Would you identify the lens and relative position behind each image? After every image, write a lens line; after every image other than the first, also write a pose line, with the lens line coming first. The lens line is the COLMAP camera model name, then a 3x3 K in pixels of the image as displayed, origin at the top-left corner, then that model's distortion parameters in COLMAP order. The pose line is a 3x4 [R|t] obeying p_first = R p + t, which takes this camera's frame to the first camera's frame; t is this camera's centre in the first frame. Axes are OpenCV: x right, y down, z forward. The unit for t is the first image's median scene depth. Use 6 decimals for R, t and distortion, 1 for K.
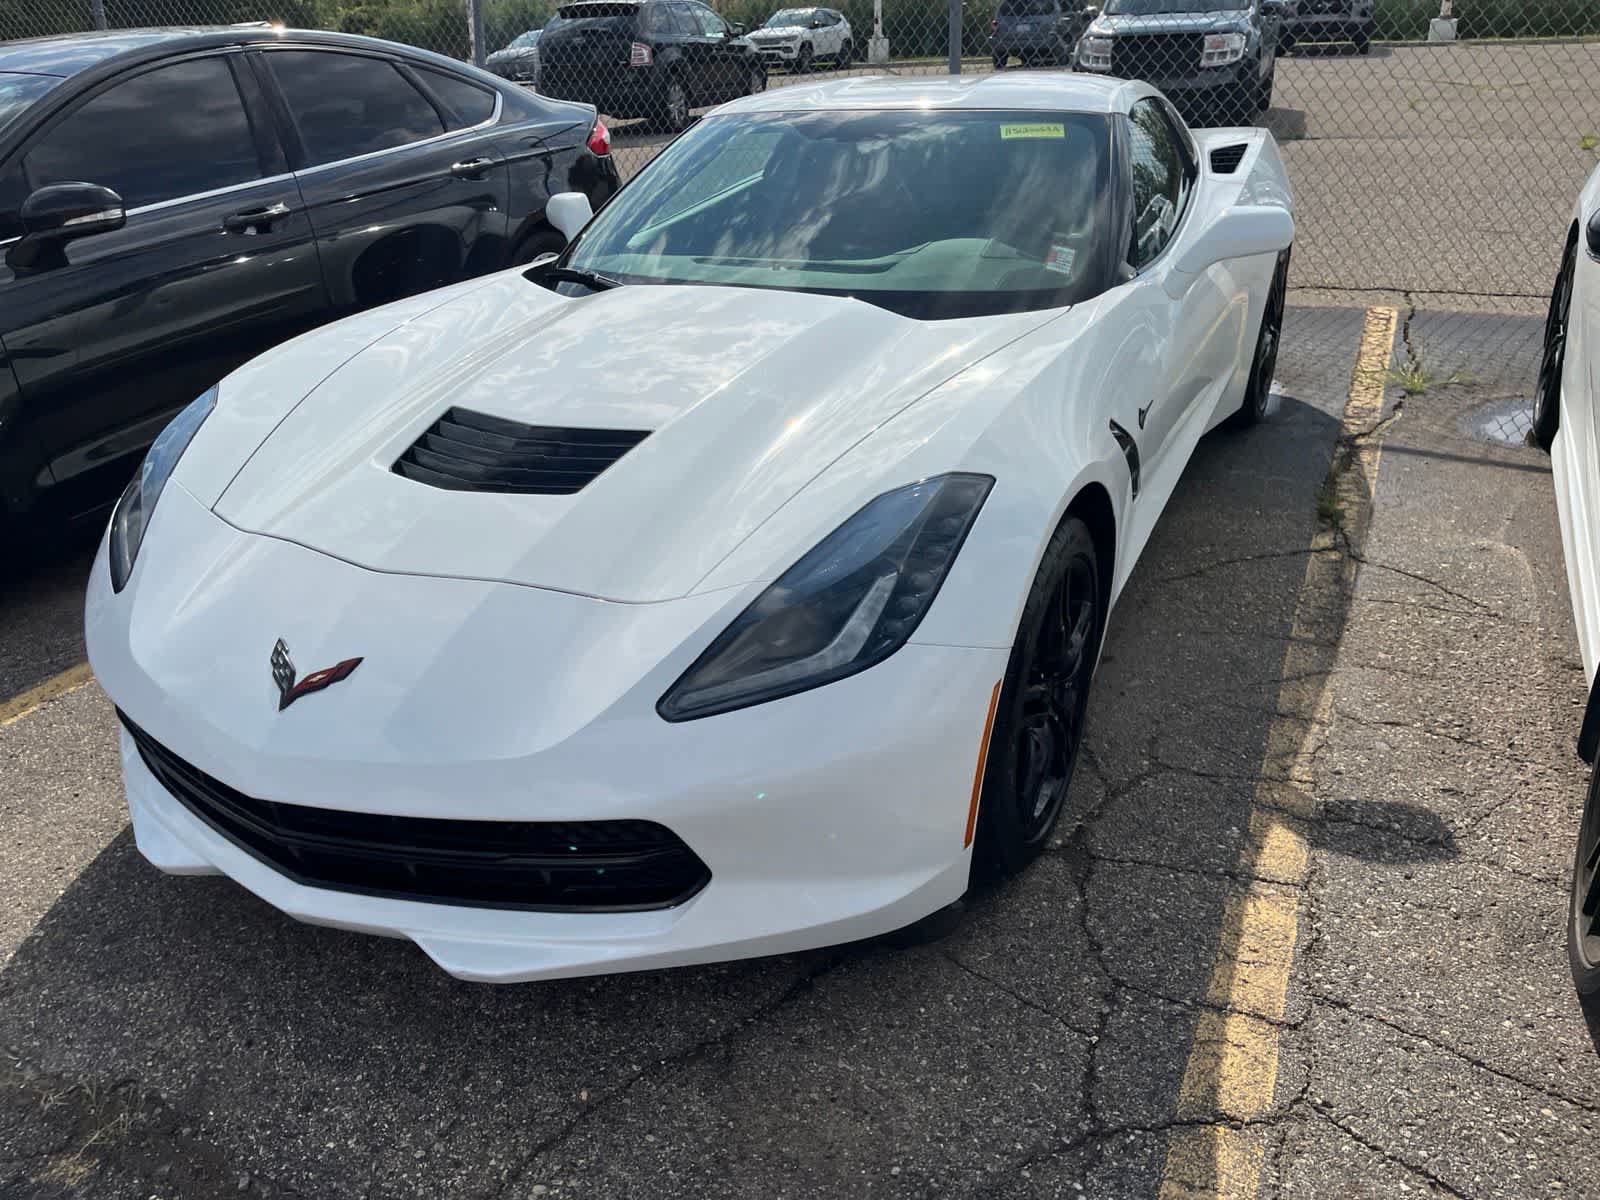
lens RADIAL K [[1193.9, 0, 805.7], [0, 1193.9, 613.7], [0, 0, 1]] dist [0.090958, -0.126417]
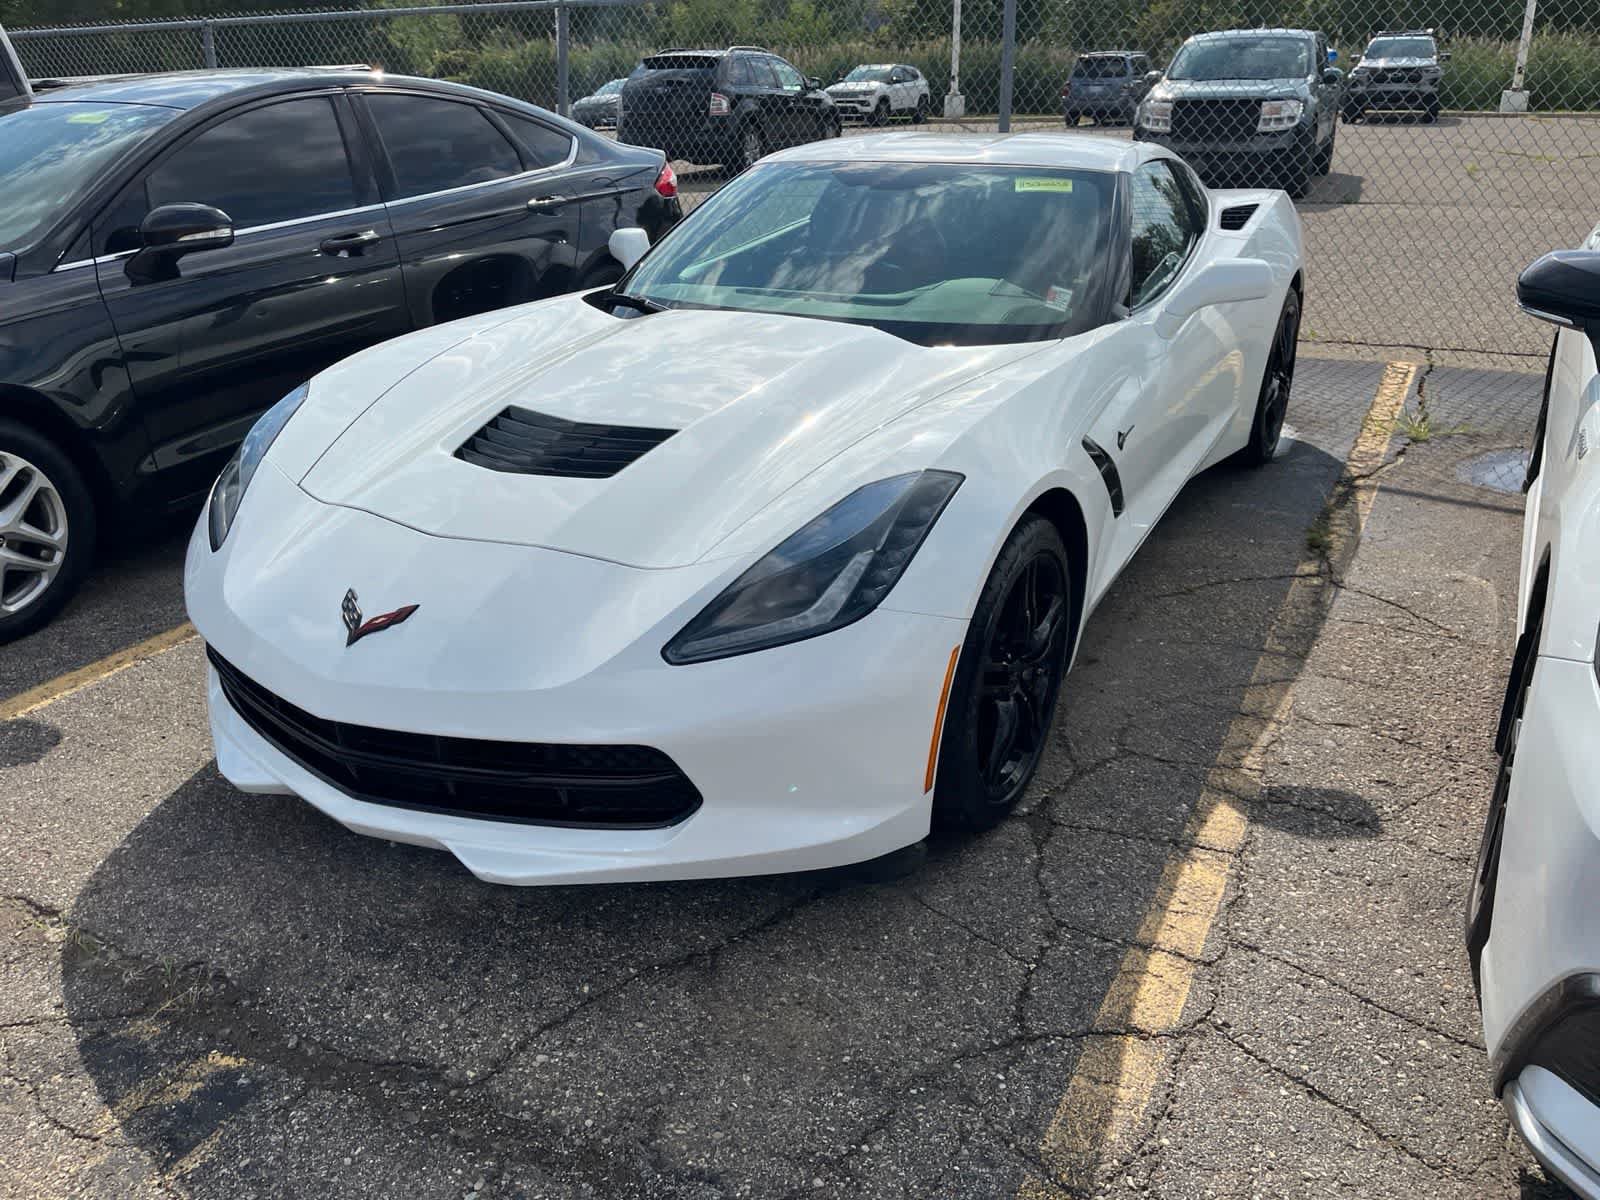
lens RADIAL K [[1195.5, 0, 829.5], [0, 1195.5, 609.0], [0, 0, 1]] dist [0.070423, -0.089807]
pose [[0.998697, 0.040464, -0.031098, 0.055589], [-0.041650, 0.998391, -0.038487, 0.053545], [0.029490, 0.039732, 0.998775, -0.128192]]
